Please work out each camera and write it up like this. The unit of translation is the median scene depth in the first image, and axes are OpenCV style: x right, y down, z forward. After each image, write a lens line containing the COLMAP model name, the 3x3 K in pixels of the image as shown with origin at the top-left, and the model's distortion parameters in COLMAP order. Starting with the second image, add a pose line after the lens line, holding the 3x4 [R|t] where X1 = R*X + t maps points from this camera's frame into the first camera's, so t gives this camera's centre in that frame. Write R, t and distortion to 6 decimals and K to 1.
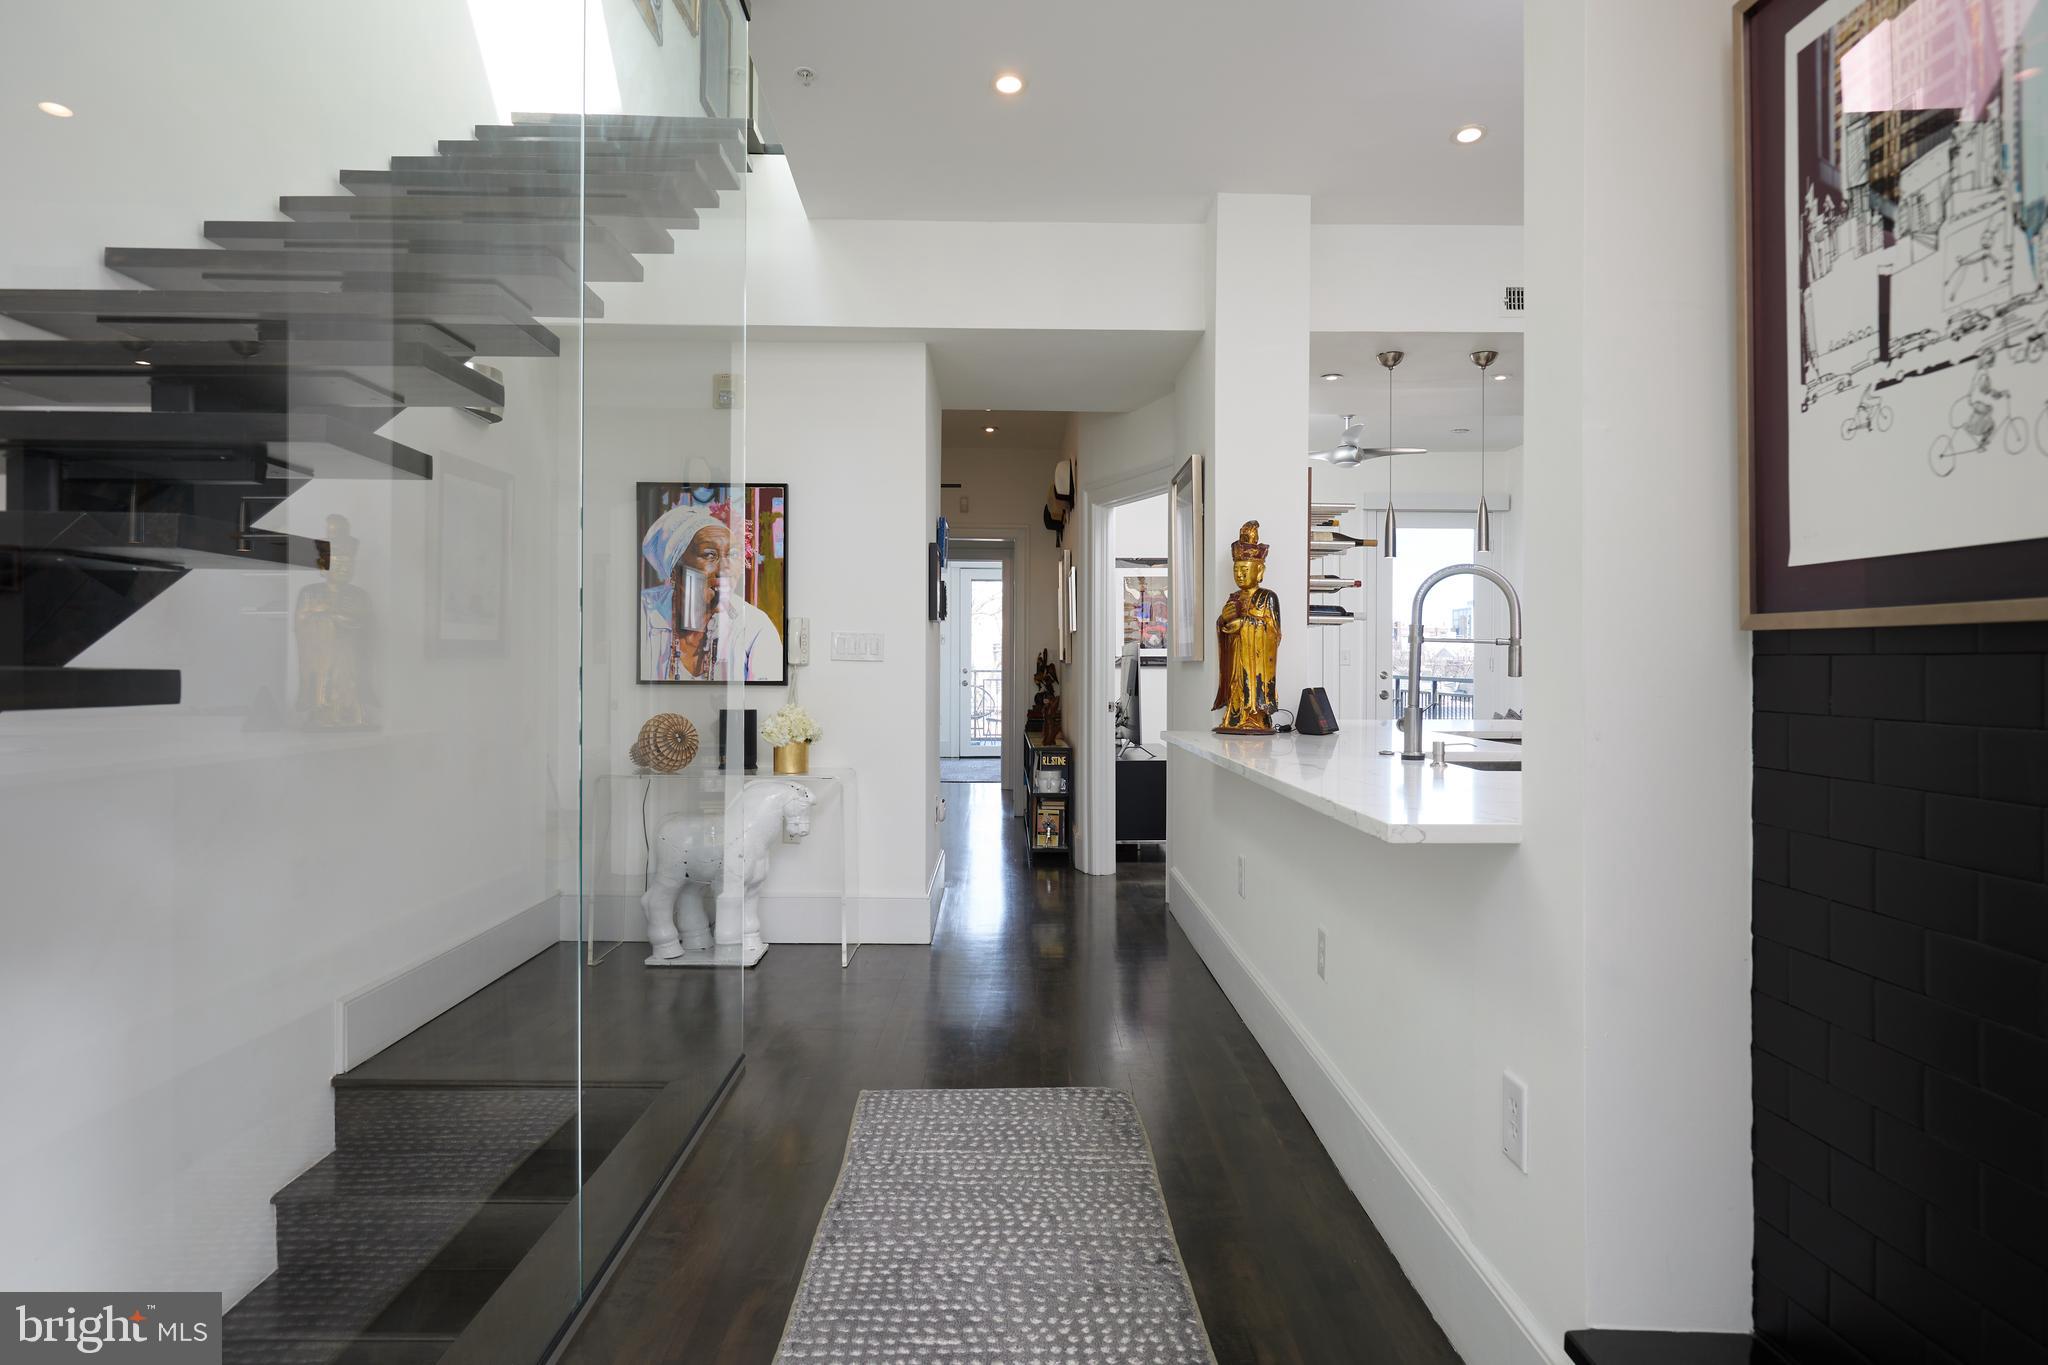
lens RADIAL K [[1200.9, 0, 1028.4], [0, 1200.9, 664.7], [0, 0, 1]] dist [-0.000329, 0.000326]
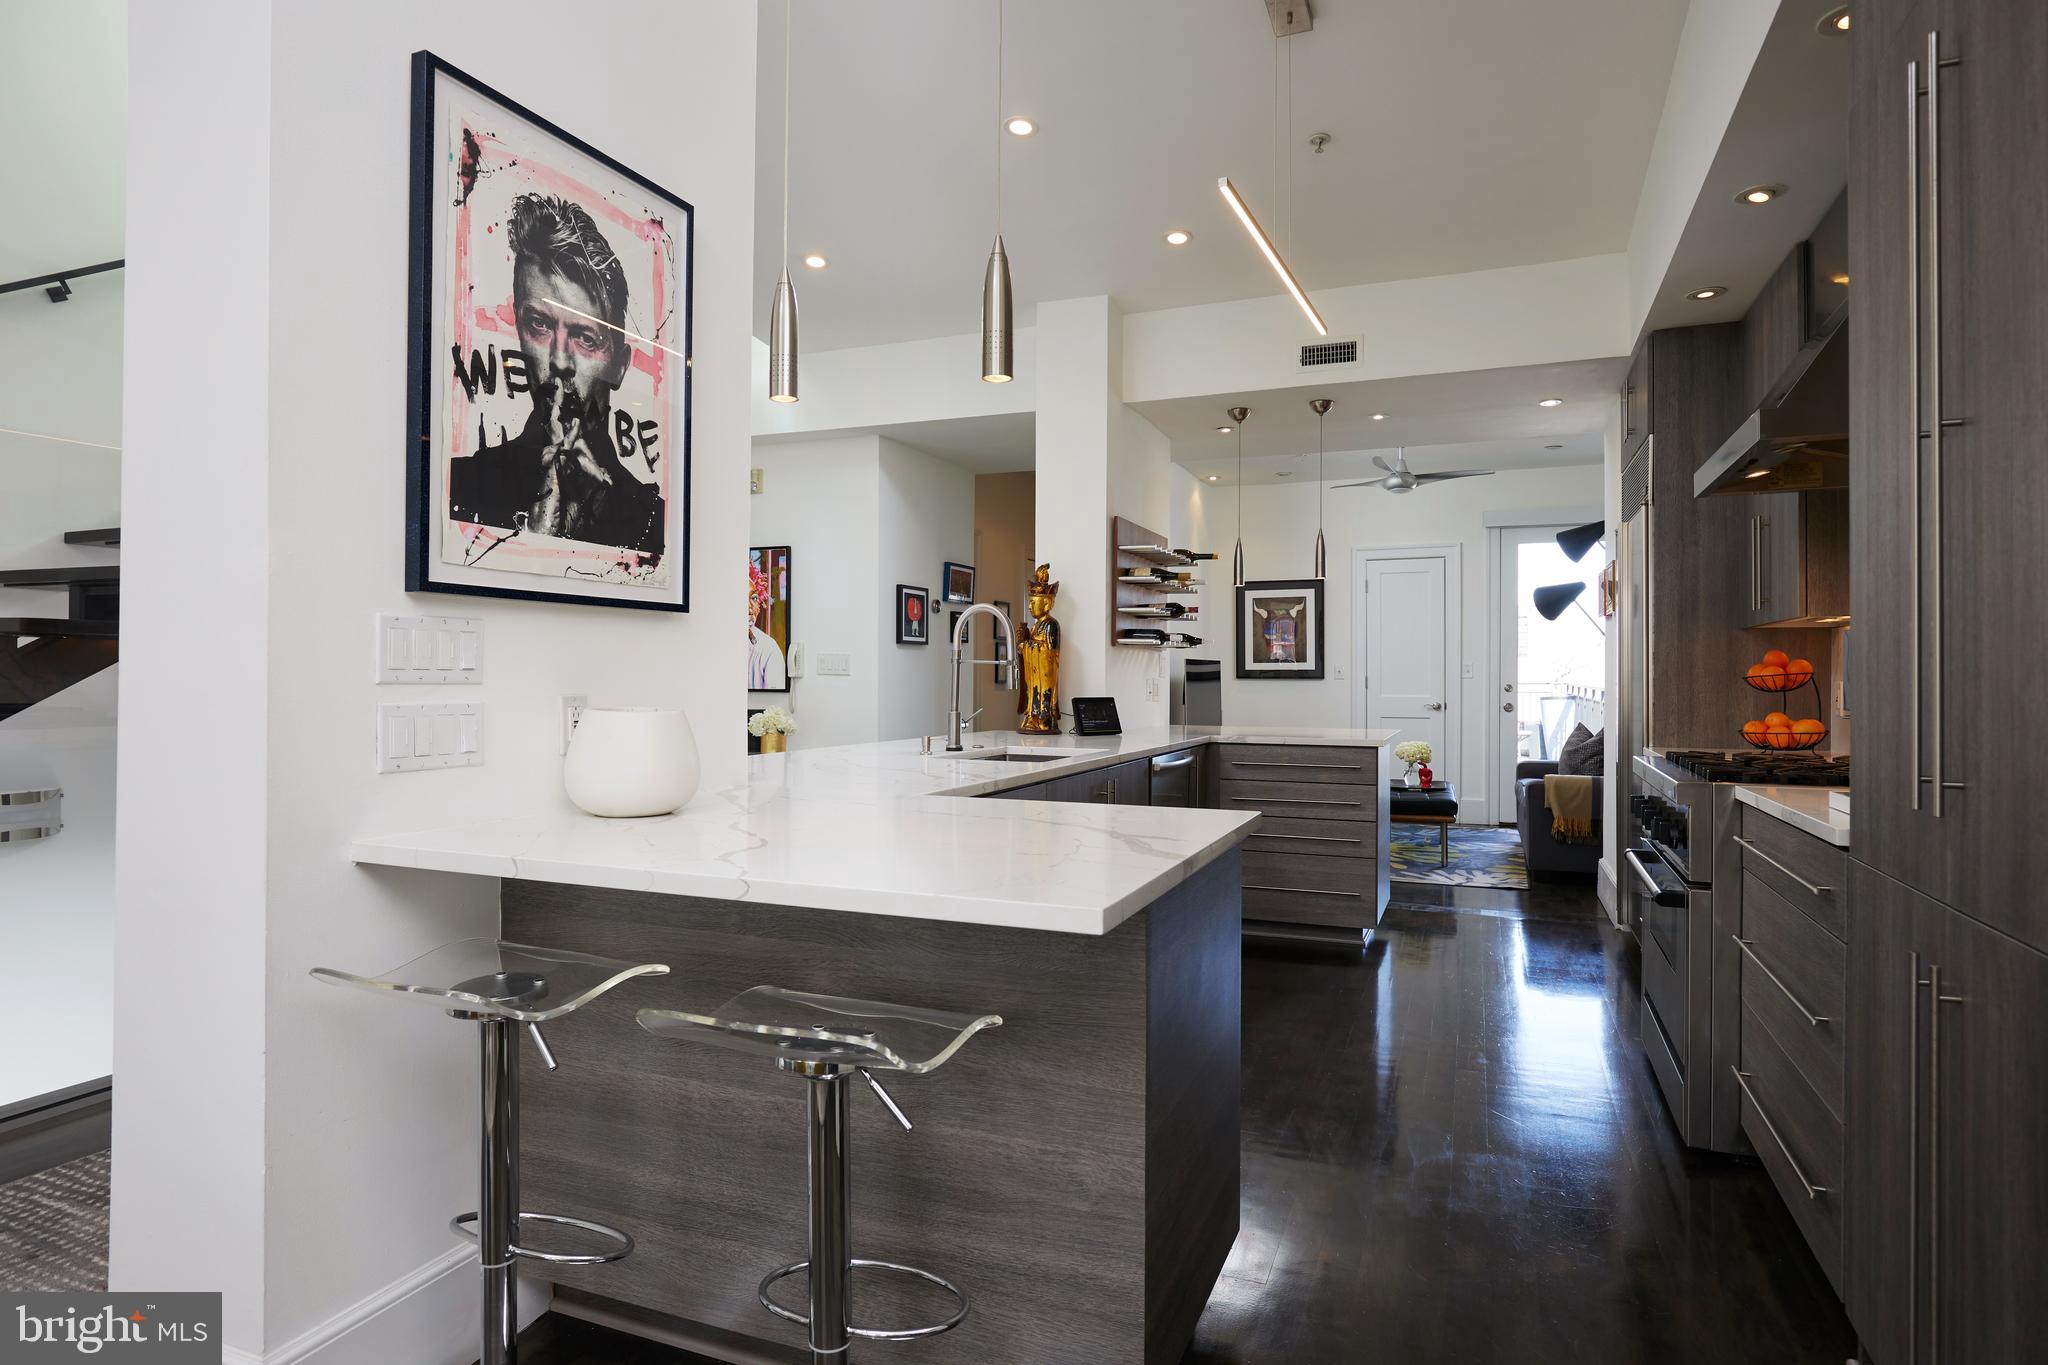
lens RADIAL K [[1138.5, 0, 1024.0], [0, 1138.5, 682.5], [0, 0, 1]] dist [-0.001682, 0.000500]
pose [[0.921029, 0.003605, -0.389478, 0.572321], [-0.001503, 0.999983, 0.005701, -0.002082], [0.389492, -0.004665, 0.921018, -0.100254]]
